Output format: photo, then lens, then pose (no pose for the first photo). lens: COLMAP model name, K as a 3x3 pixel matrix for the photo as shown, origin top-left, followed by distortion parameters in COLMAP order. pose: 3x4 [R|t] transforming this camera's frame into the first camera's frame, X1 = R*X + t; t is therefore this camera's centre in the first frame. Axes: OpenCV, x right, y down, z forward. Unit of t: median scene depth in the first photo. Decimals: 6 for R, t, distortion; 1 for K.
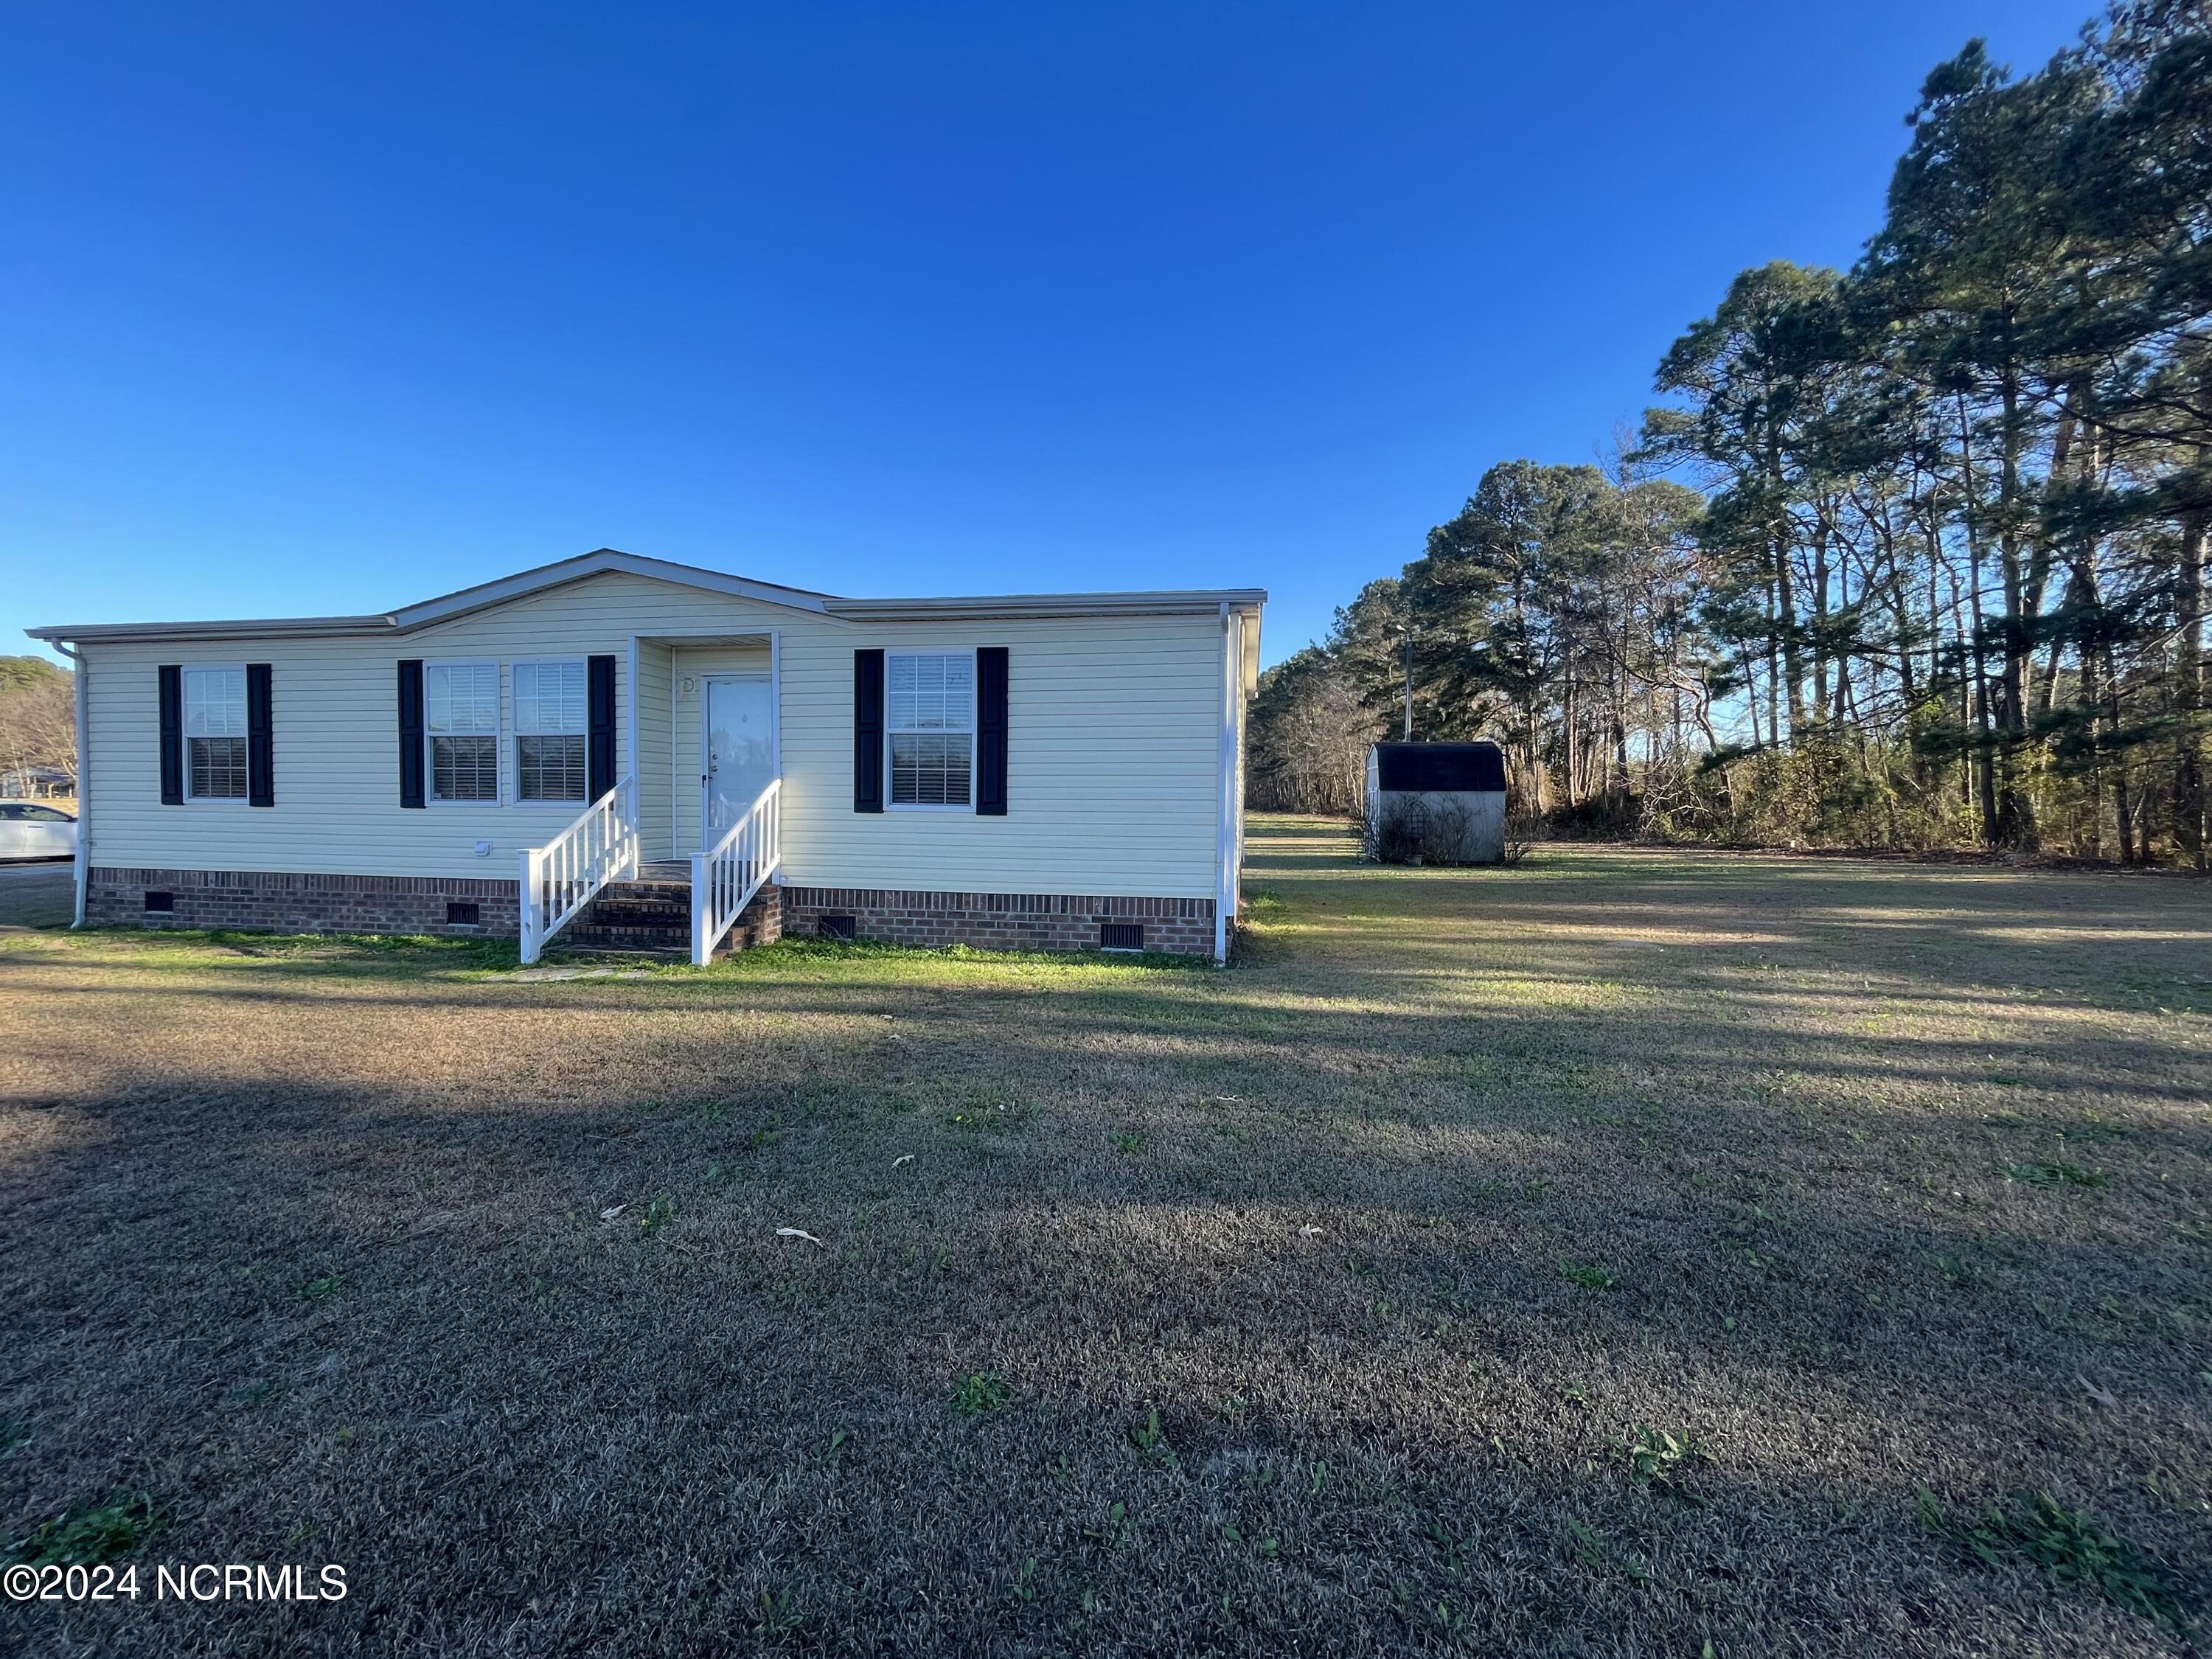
lens RADIAL K [[890.6, 0, 1097.5], [0, 890.6, 826.7], [0, 0, 1]] dist [-0.000914, -0.001218]
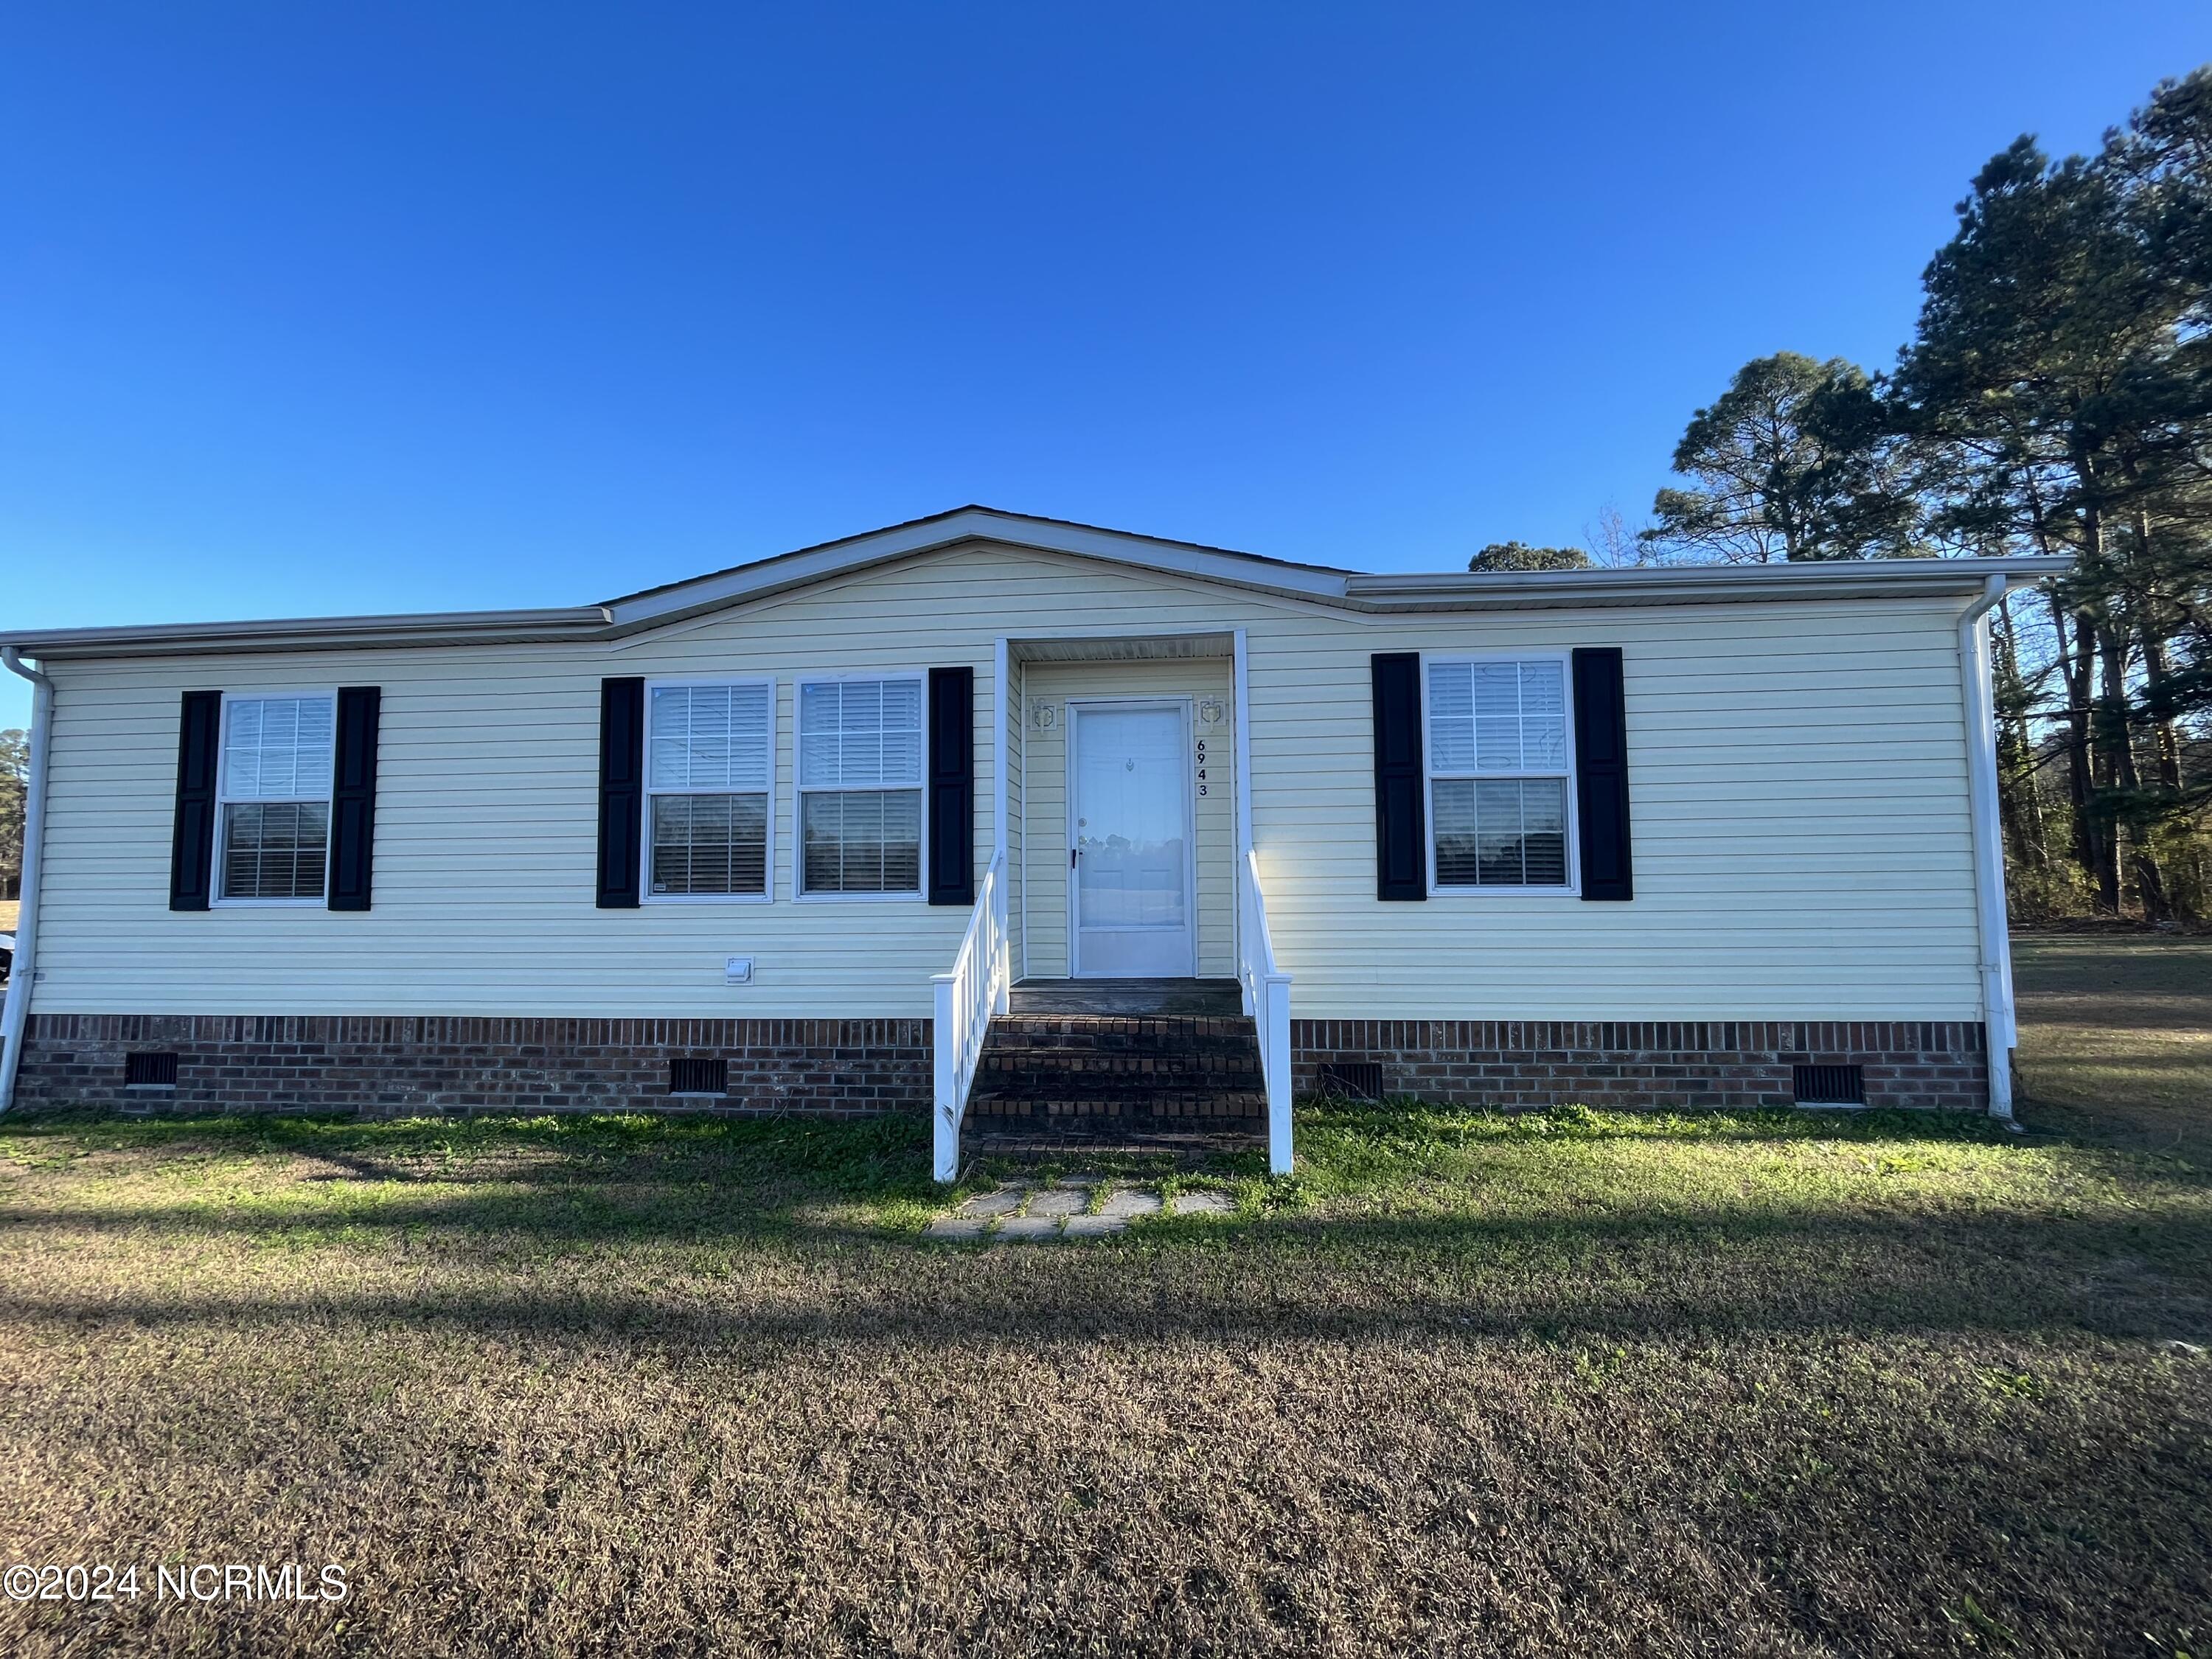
lens RADIAL K [[890.6, 0, 1098.0], [0, 890.6, 828.0], [0, 0, 1]] dist [-0.000914, -0.001218]
pose [[0.995993, -0.013035, 0.088480, -0.491100], [0.021175, 0.995562, -0.091697, -0.012515], [-0.086892, 0.093203, 0.991848, 0.341008]]
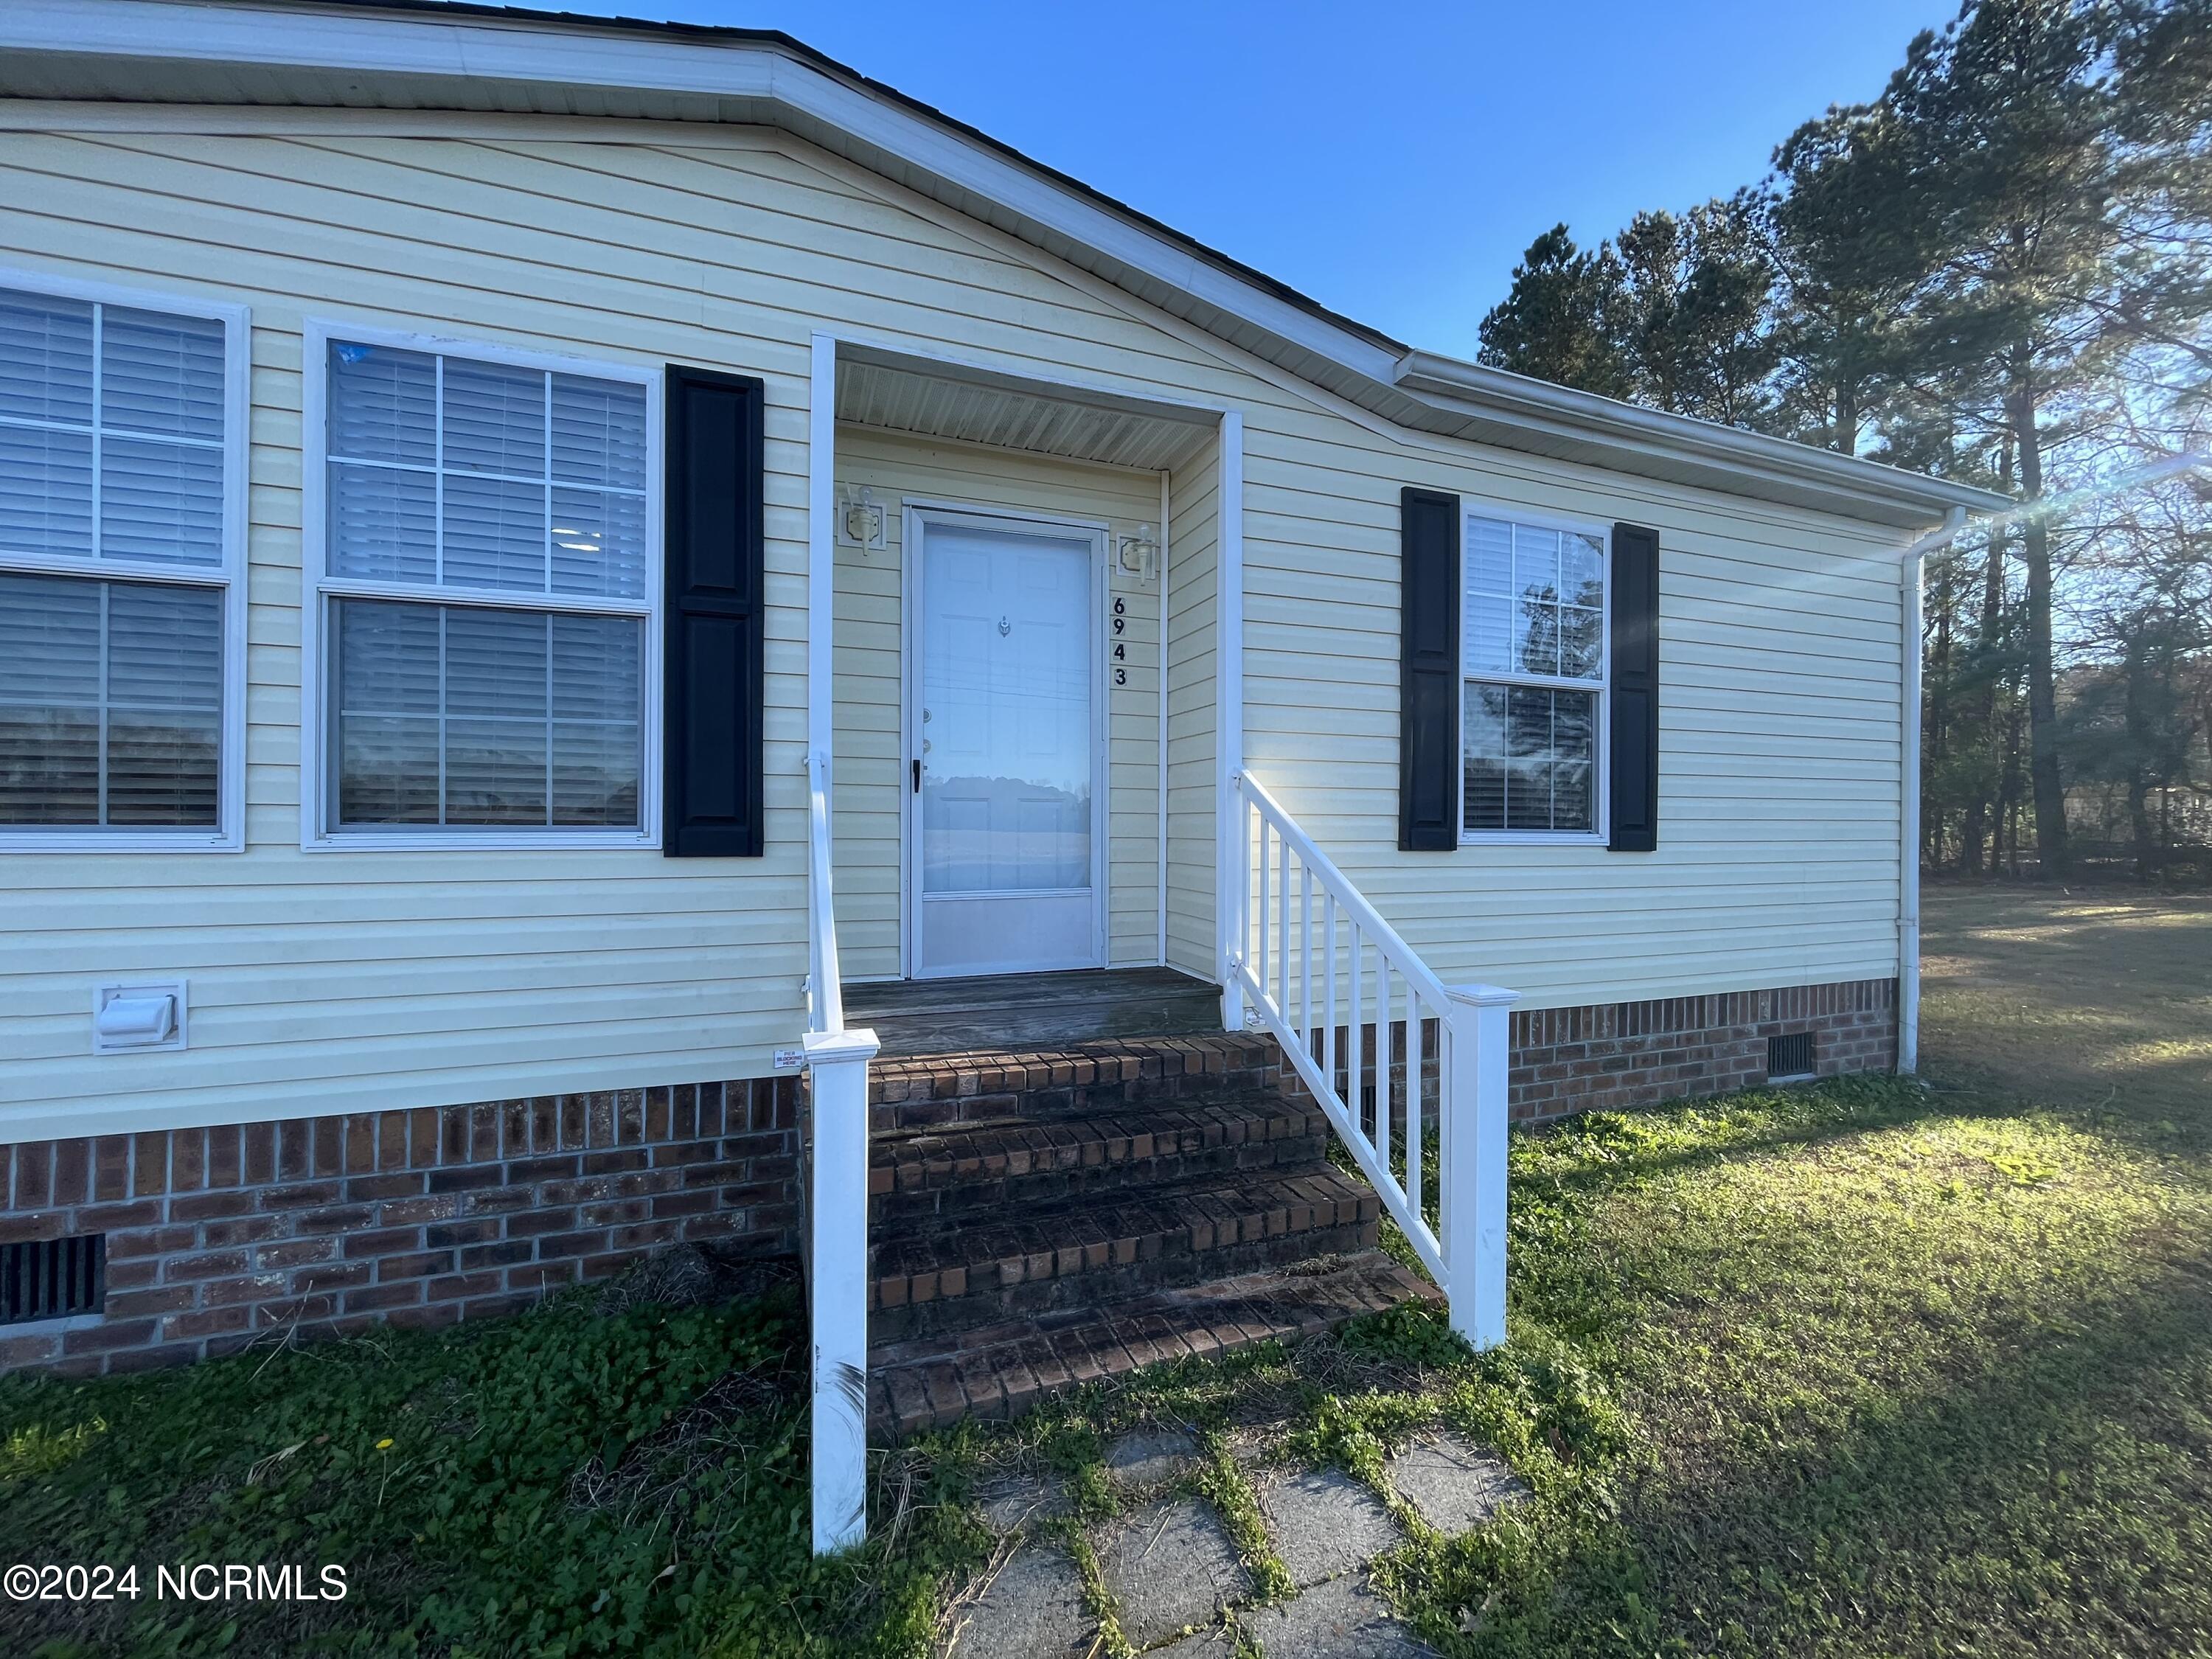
lens RADIAL K [[890.6, 0, 1096.9], [0, 890.6, 826.9], [0, 0, 1]] dist [-0.000914, -0.001218]
pose [[0.864361, -0.005355, 0.502844, -0.579479], [0.018893, 0.999583, -0.021832, -0.019305], [-0.502518, 0.028371, 0.864101, 0.636096]]
